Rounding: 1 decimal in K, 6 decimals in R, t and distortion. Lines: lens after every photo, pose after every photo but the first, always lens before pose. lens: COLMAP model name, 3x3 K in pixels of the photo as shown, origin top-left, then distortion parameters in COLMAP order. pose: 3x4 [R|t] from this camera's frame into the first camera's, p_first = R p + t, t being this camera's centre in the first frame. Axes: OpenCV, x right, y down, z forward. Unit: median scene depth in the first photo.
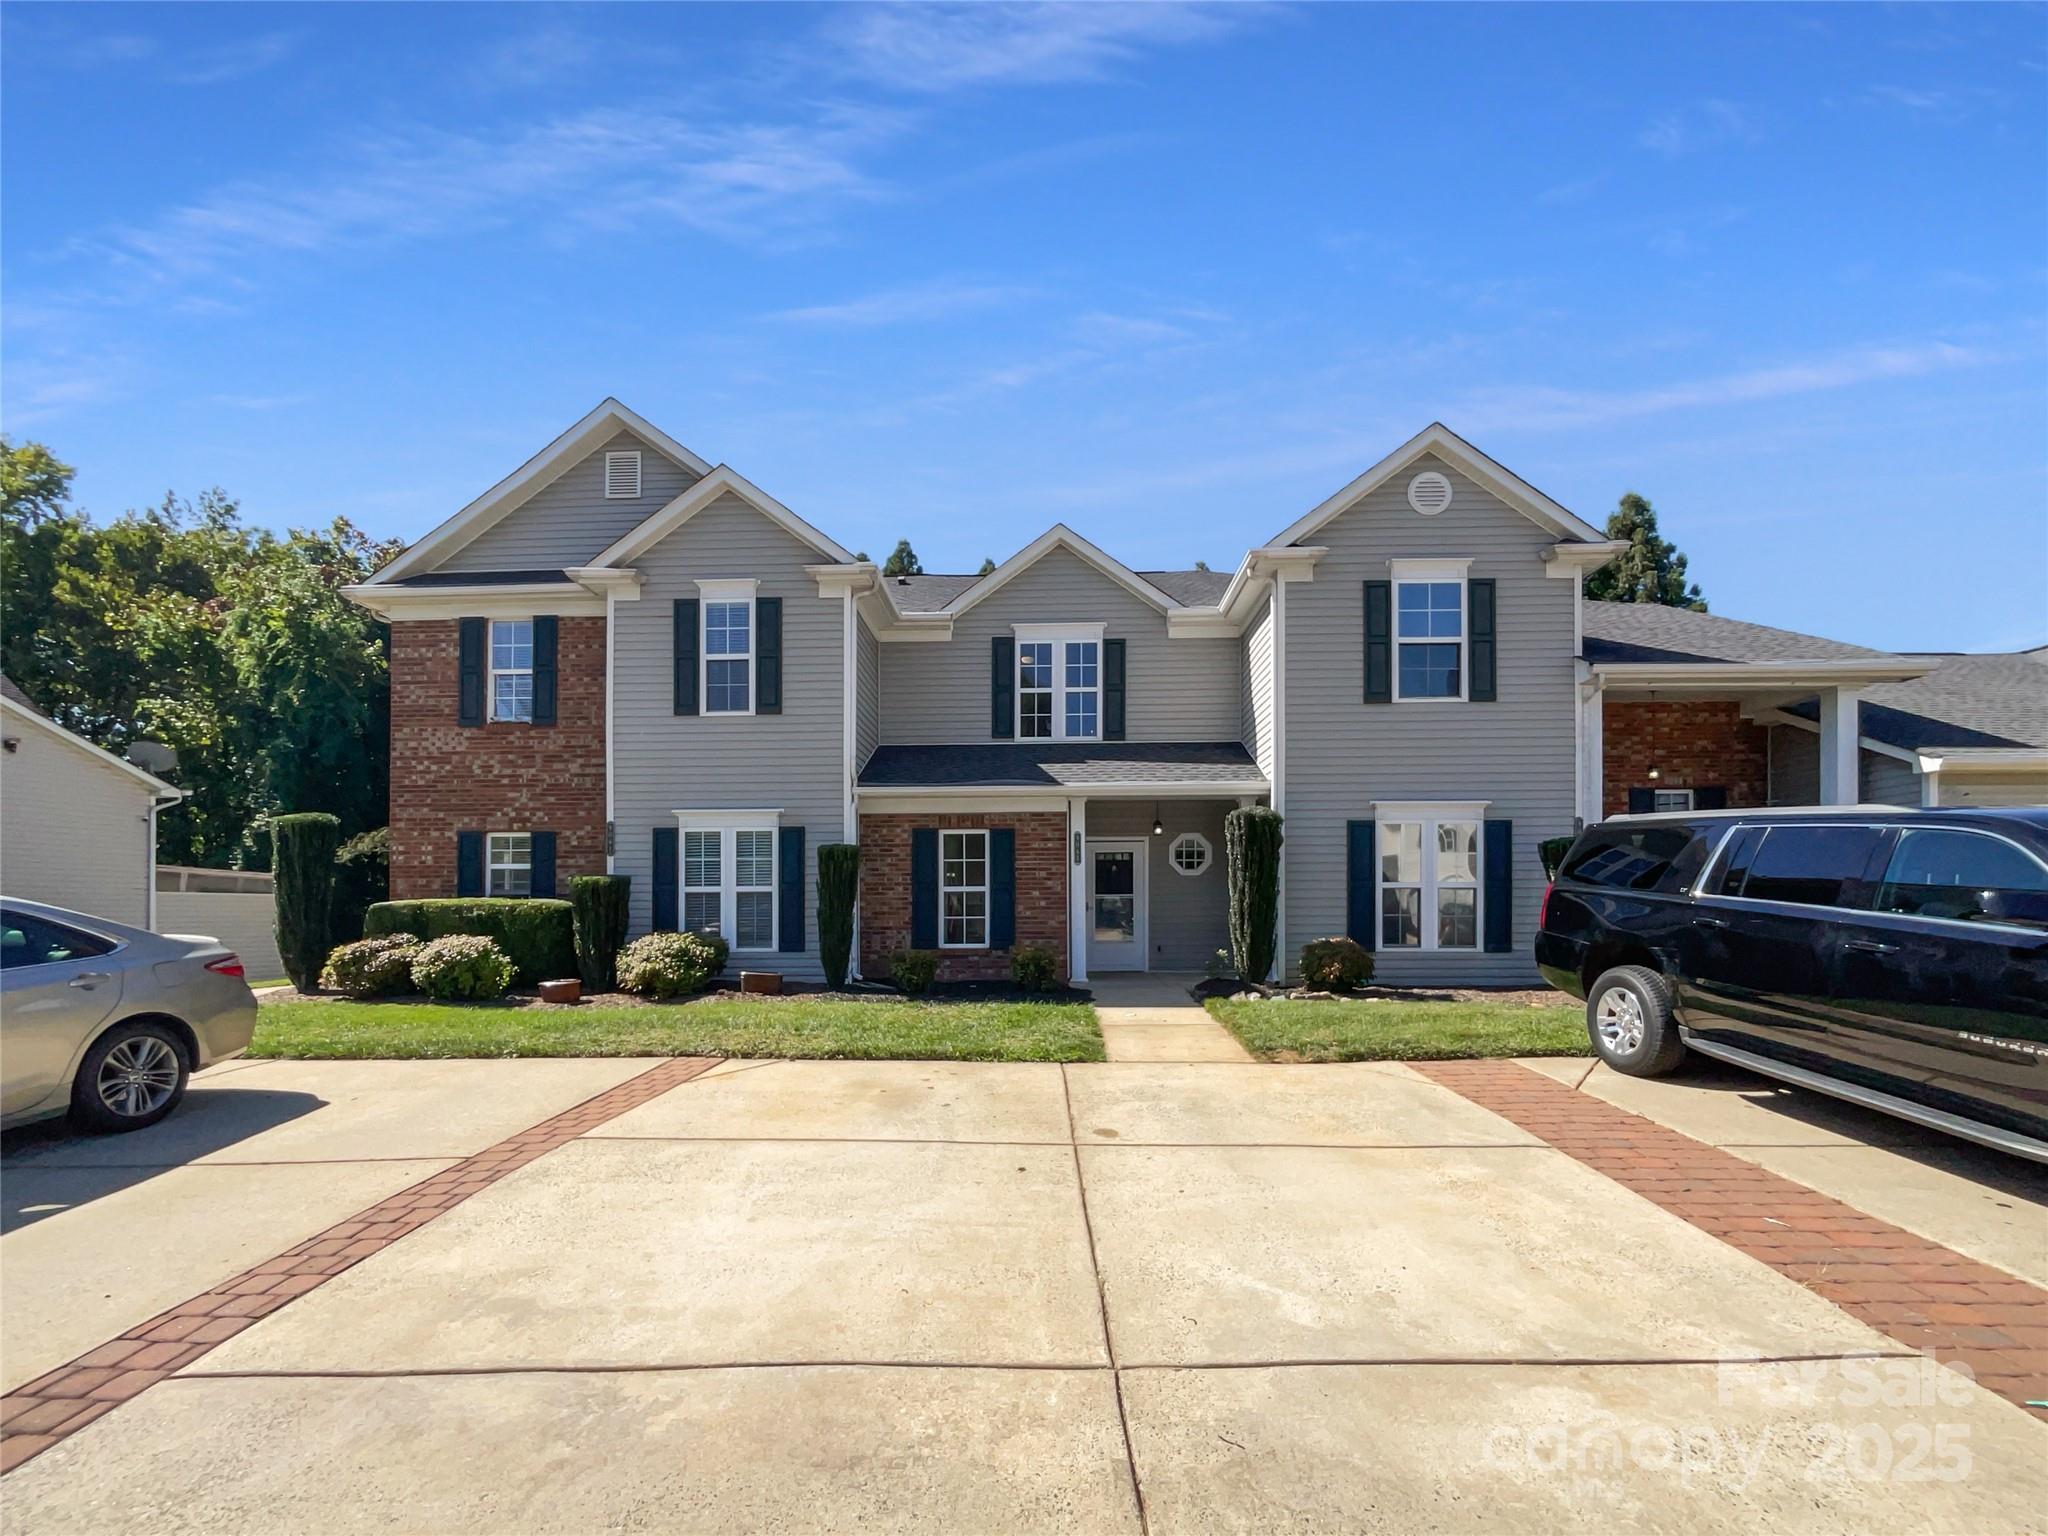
lens RADIAL K [[819.7, 0, 1021.9], [0, 819.7, 769.1], [0, 0, 1]] dist [0.002489, 0.000125]
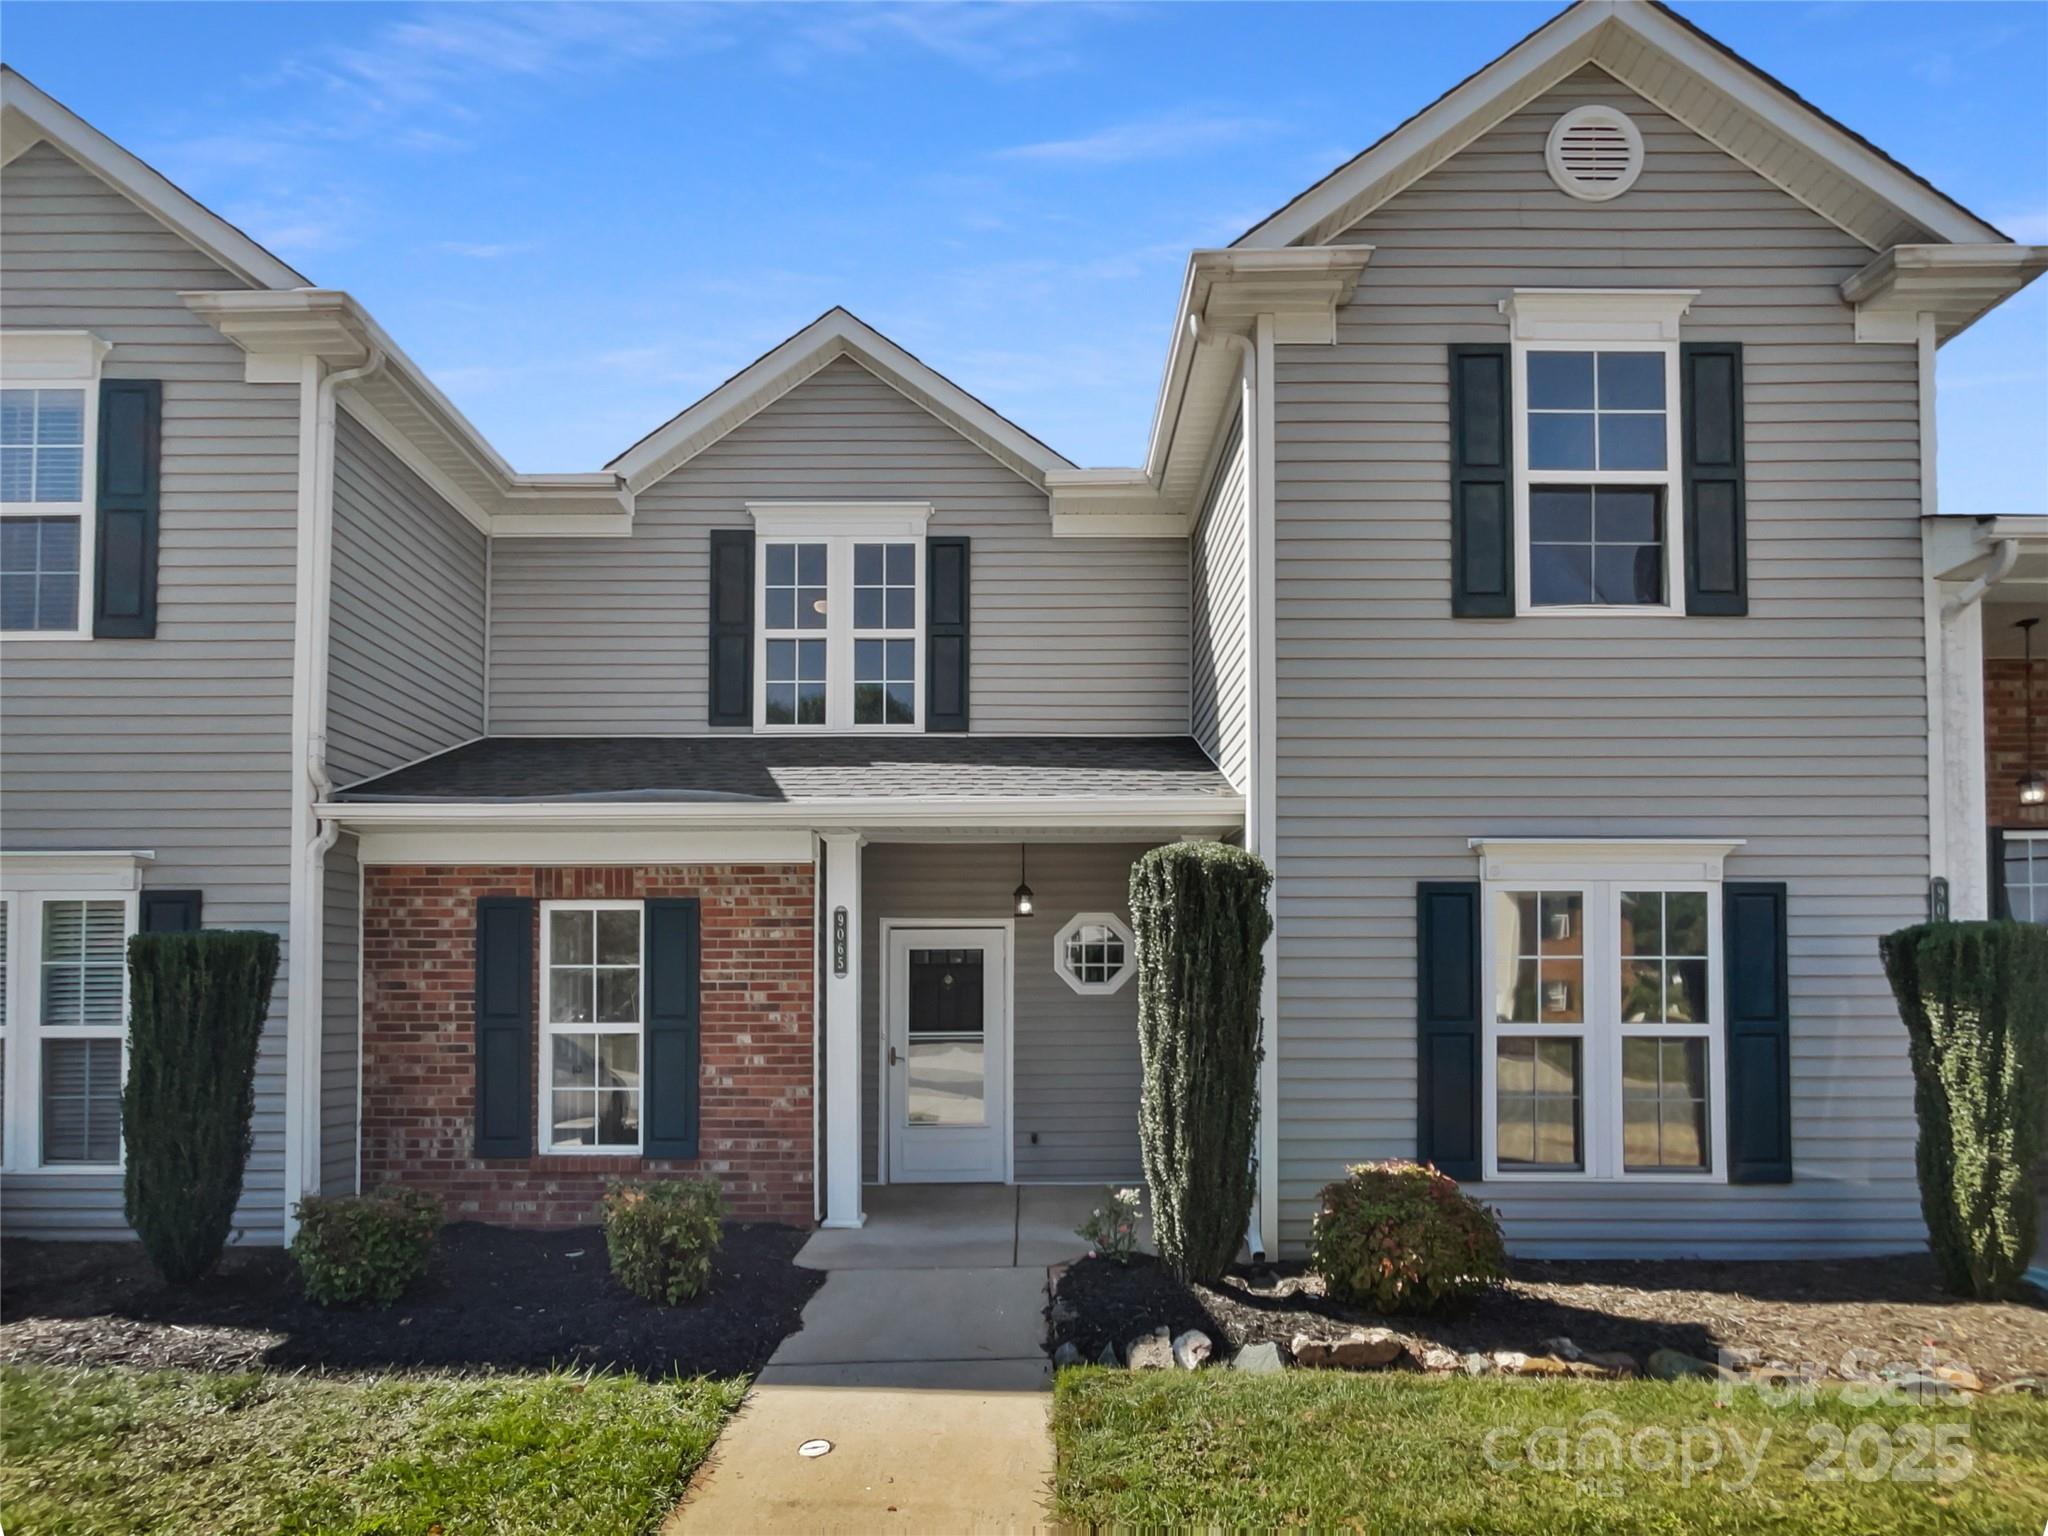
lens RADIAL K [[819.7, 0, 1025.6], [0, 819.7, 829.9], [0, 0, 1]] dist [0.002489, 0.000125]
pose [[0.999920, 0.005900, 0.011192, 0.171006], [-0.005521, 0.999419, -0.033634, 0.048084], [-0.011384, 0.033570, 0.999372, 0.529590]]
